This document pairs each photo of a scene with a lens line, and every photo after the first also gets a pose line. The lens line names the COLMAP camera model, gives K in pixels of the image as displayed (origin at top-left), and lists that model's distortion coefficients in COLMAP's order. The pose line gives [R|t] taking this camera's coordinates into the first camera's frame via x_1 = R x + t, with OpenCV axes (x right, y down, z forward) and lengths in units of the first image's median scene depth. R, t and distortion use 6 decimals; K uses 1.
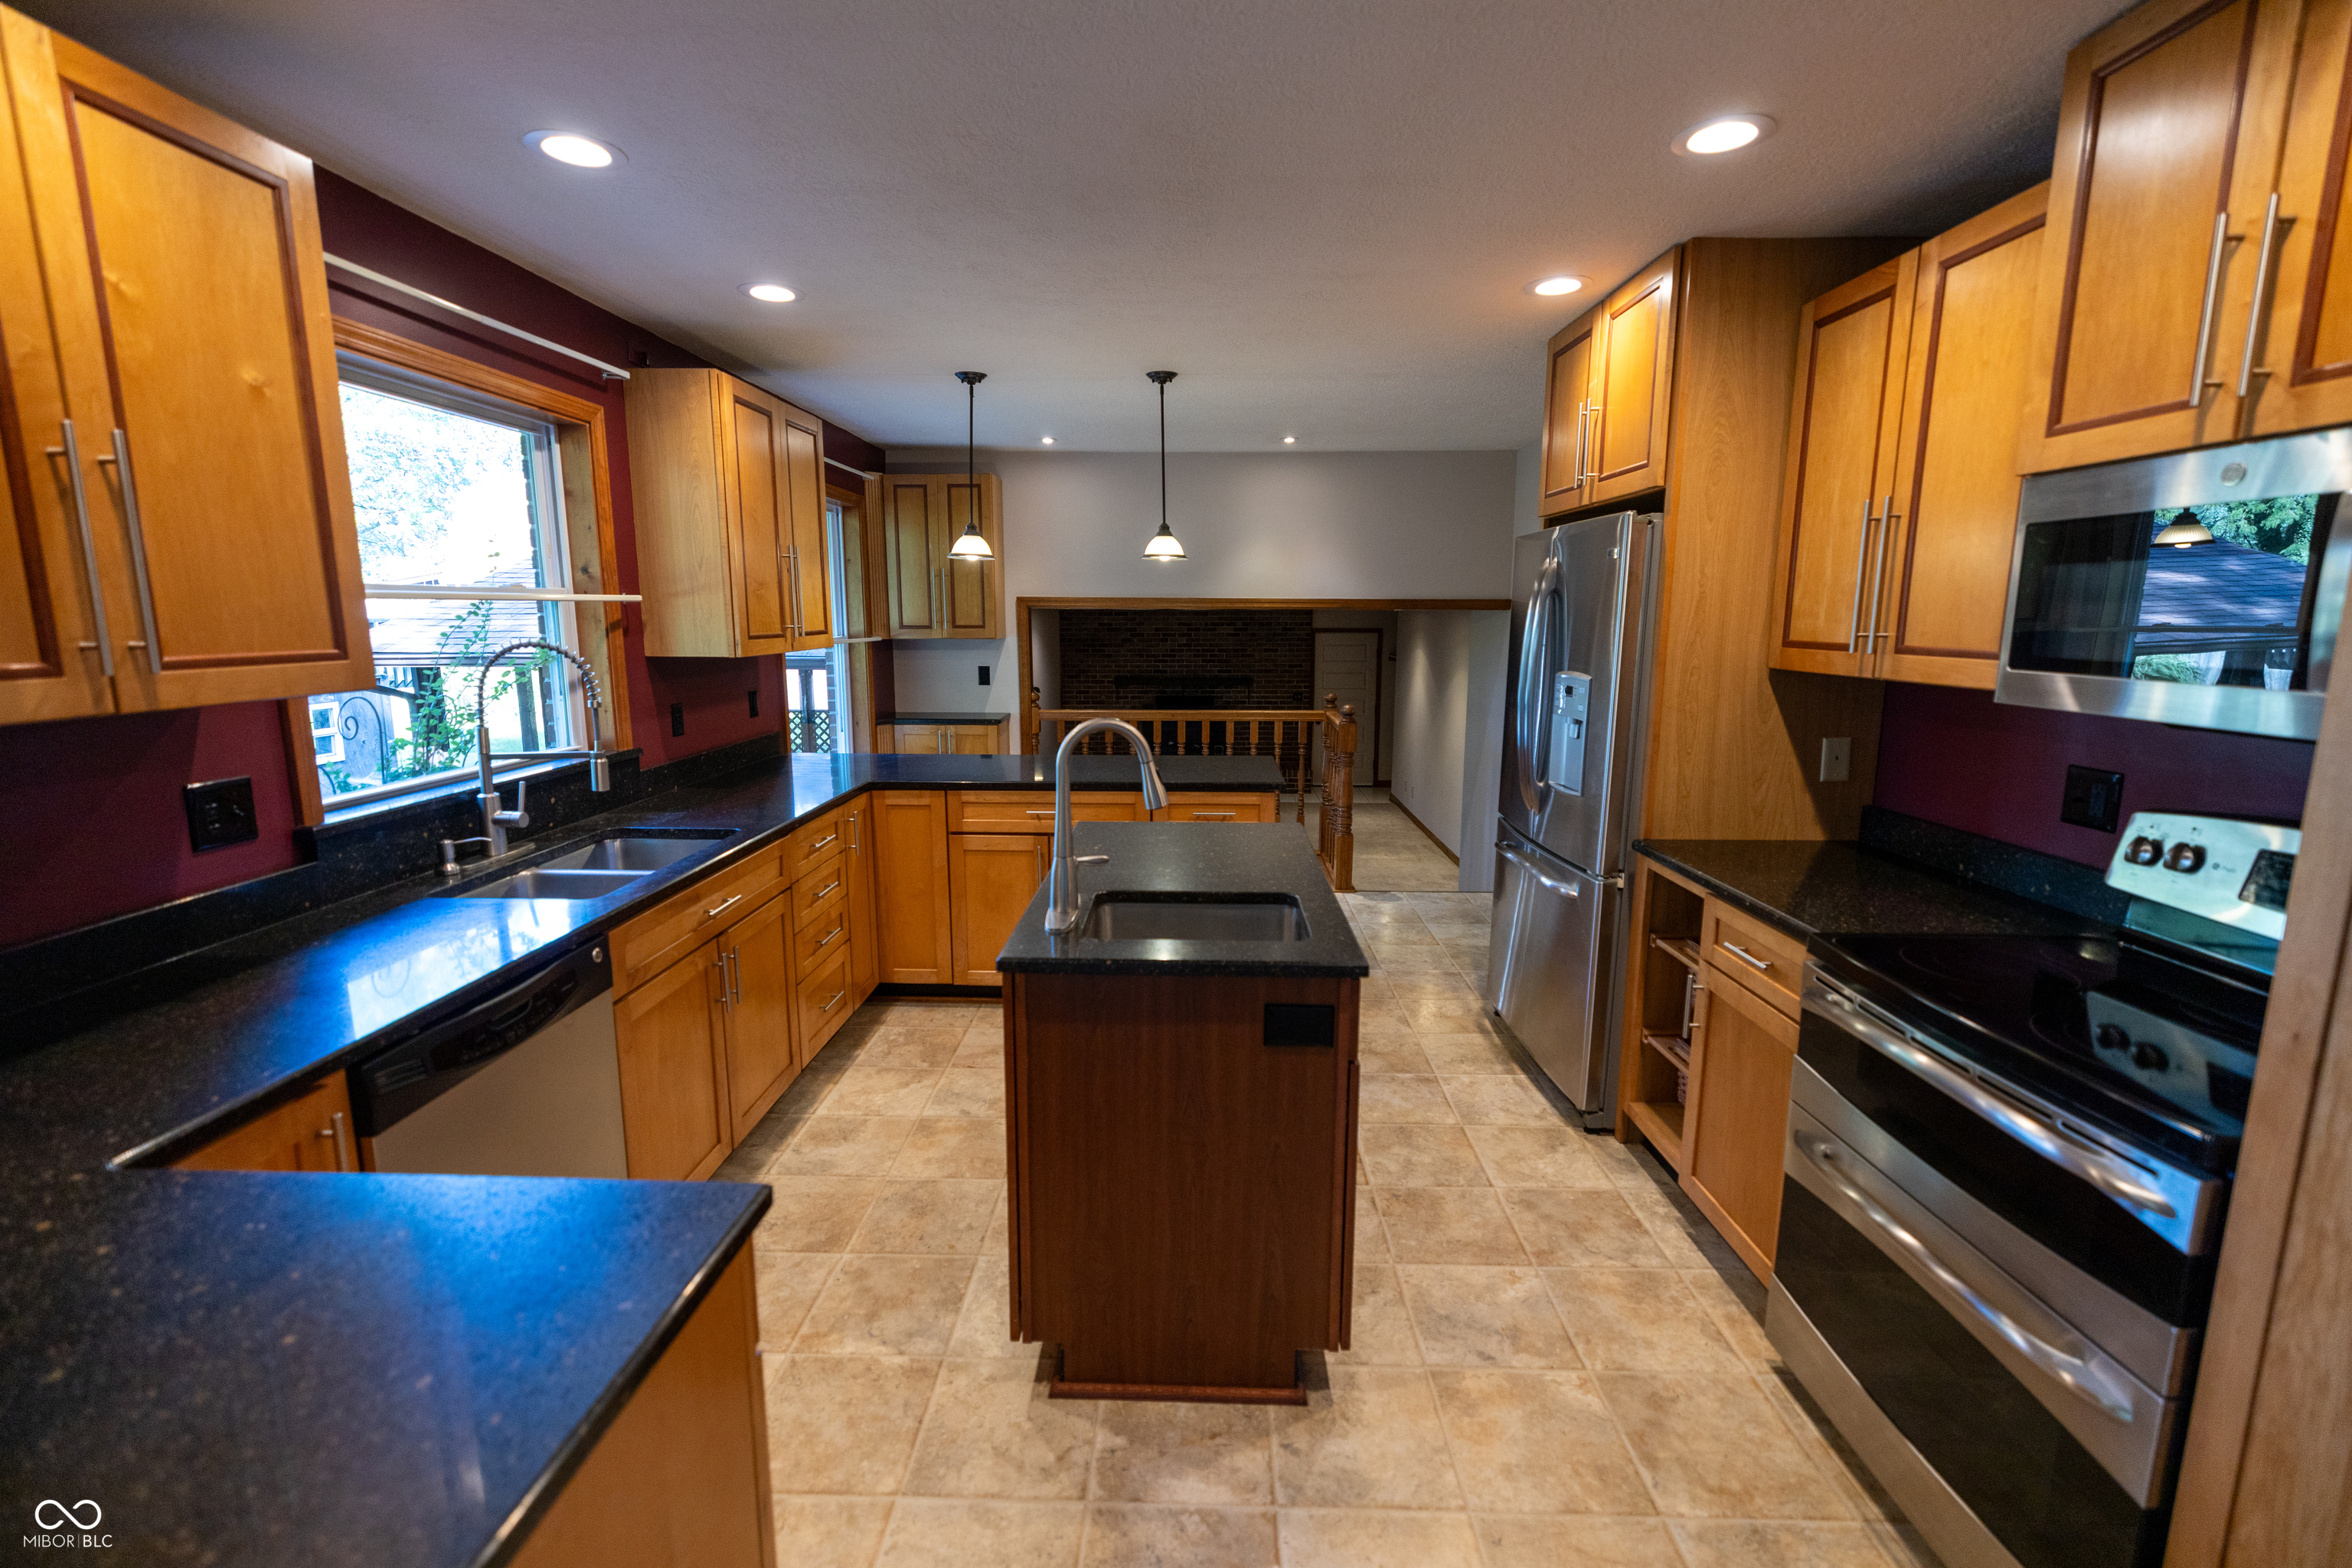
lens RADIAL K [[990.0, 0, 1161.5], [0, 990.0, 771.8], [0, 0, 1]] dist [0.002642, -0.000220]
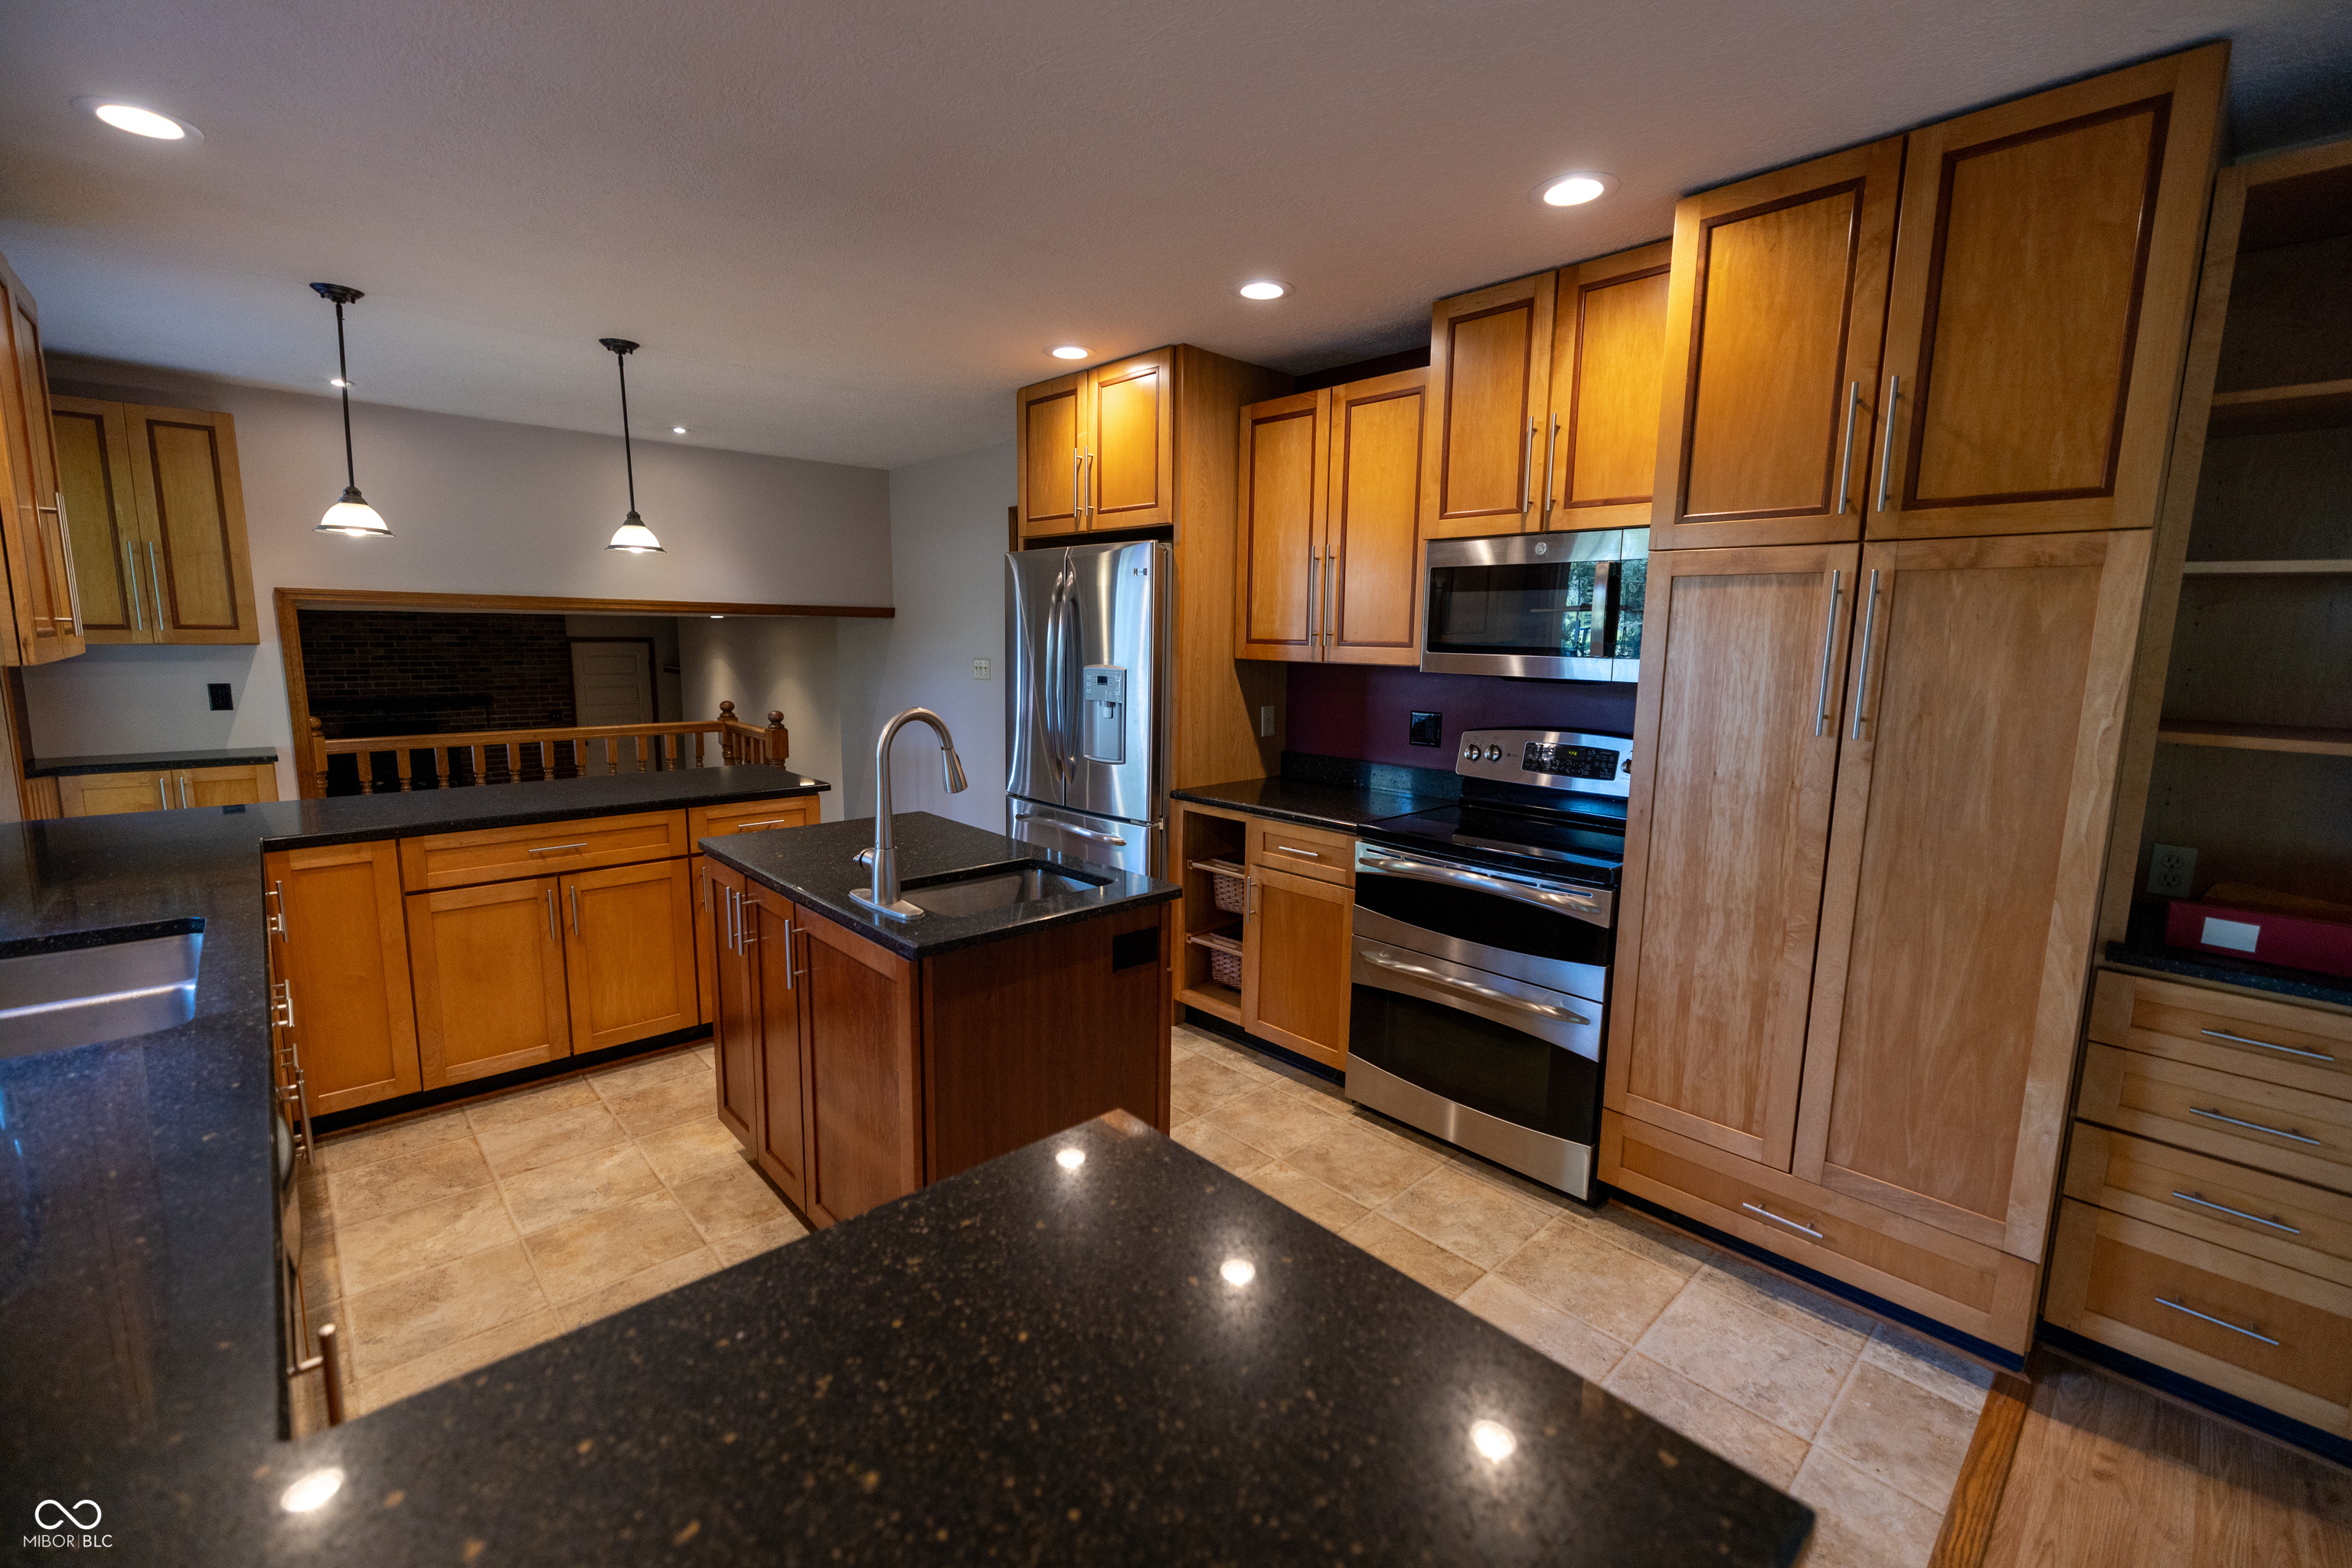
lens RADIAL K [[990.0, 0, 1161.5], [0, 990.0, 771.8], [0, 0, 1]] dist [0.002642, -0.000220]
pose [[0.716119, -0.089823, 0.692174, -0.461260], [0.098482, 0.994767, 0.027202, 0.007098], [-0.690996, 0.048687, 0.721217, 0.064225]]
